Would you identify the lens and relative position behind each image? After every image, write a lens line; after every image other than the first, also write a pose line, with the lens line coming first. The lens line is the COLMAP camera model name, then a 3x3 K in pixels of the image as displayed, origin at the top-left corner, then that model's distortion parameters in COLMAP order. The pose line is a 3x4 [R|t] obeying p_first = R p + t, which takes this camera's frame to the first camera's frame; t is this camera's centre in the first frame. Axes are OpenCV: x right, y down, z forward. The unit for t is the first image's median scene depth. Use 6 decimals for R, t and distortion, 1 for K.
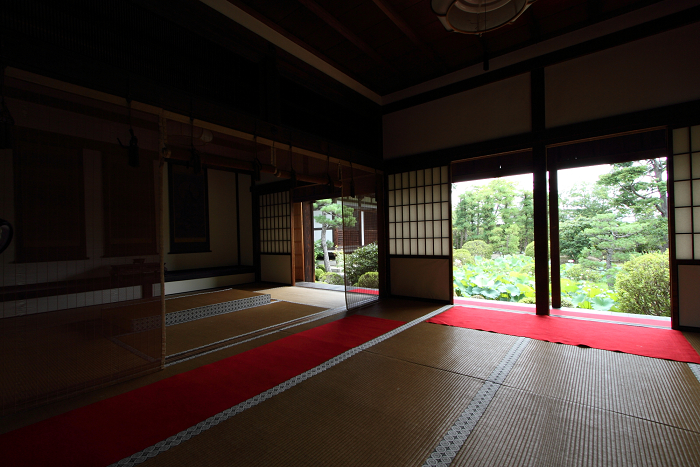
lens RADIAL K [[318.8, 0, 352.7], [0, 318.8, 238.0], [0, 0, 1]] dist [0.008854, -0.004985]
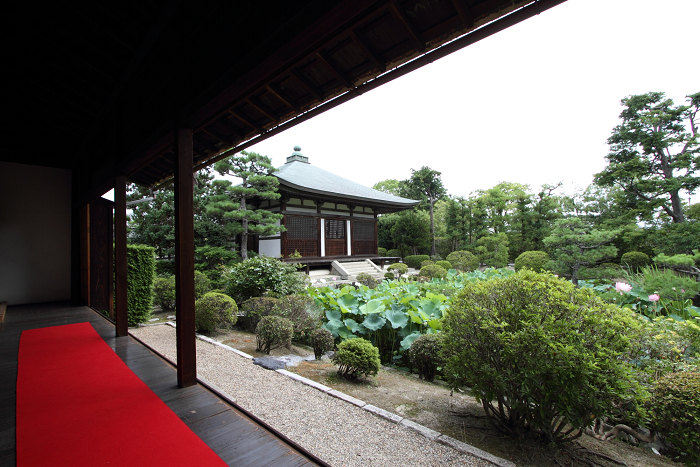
lens RADIAL K [[322.2, 0, 352.5], [0, 322.2, 238.5], [0, 0, 1]] dist [-0.016857, 0.003219]
pose [[0.995595, -0.001820, -0.093745, 0.915212], [-0.000750, 0.999625, -0.027373, -0.011428], [0.093760, 0.027323, 0.995220, 0.467410]]
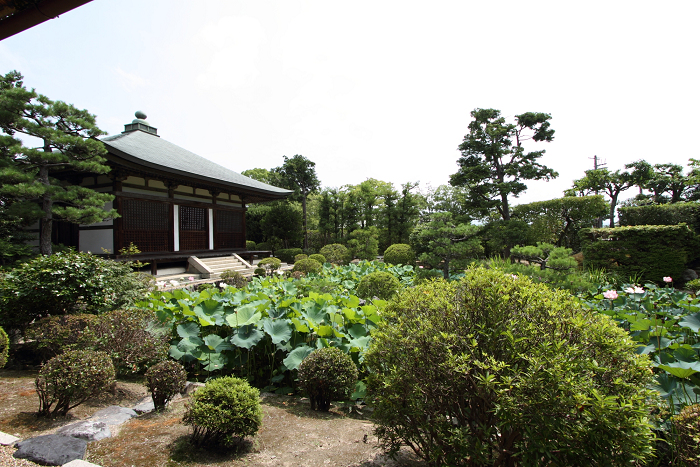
lens RADIAL K [[322.2, 0, 352.5], [0, 322.2, 238.5], [0, 0, 1]] dist [-0.016857, 0.003219]
pose [[0.952328, 0.003219, 0.305058, 0.880707], [-0.000899, 0.999970, -0.007744, -0.002981], [-0.305074, 0.007101, 0.952302, 0.797303]]
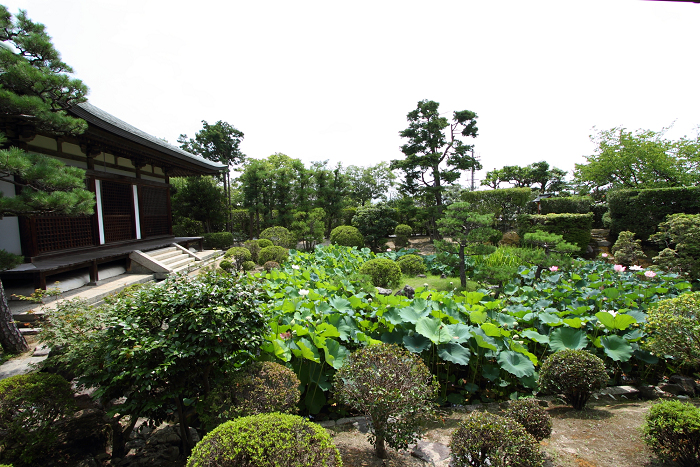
lens RADIAL K [[322.2, 0, 352.5], [0, 322.2, 238.5], [0, 0, 1]] dist [-0.016857, 0.003219]
pose [[0.738669, -0.049029, 0.672283, -0.078177], [0.001758, 0.997488, 0.070815, -0.106877], [-0.674067, -0.051127, 0.736899, 1.496431]]
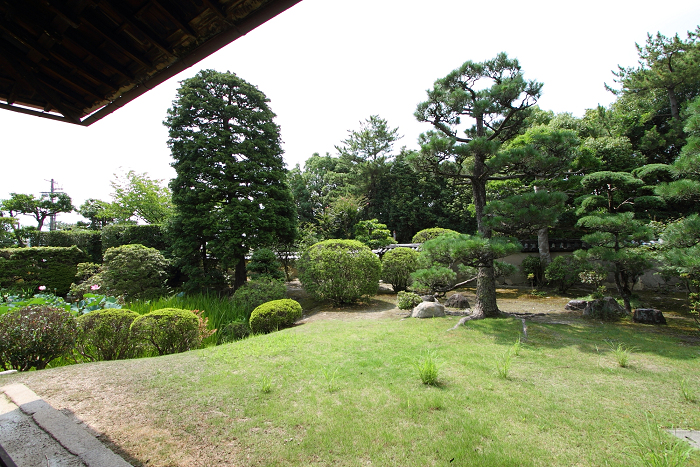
lens RADIAL K [[318.8, 0, 352.7], [0, 318.8, 238.0], [0, 0, 1]] dist [0.008854, -0.004985]
pose [[-0.075021, 0.066072, 0.994991, 0.566991], [0.023251, 0.997647, -0.064495, 0.053845], [-0.996911, 0.018296, -0.076380, -0.192308]]
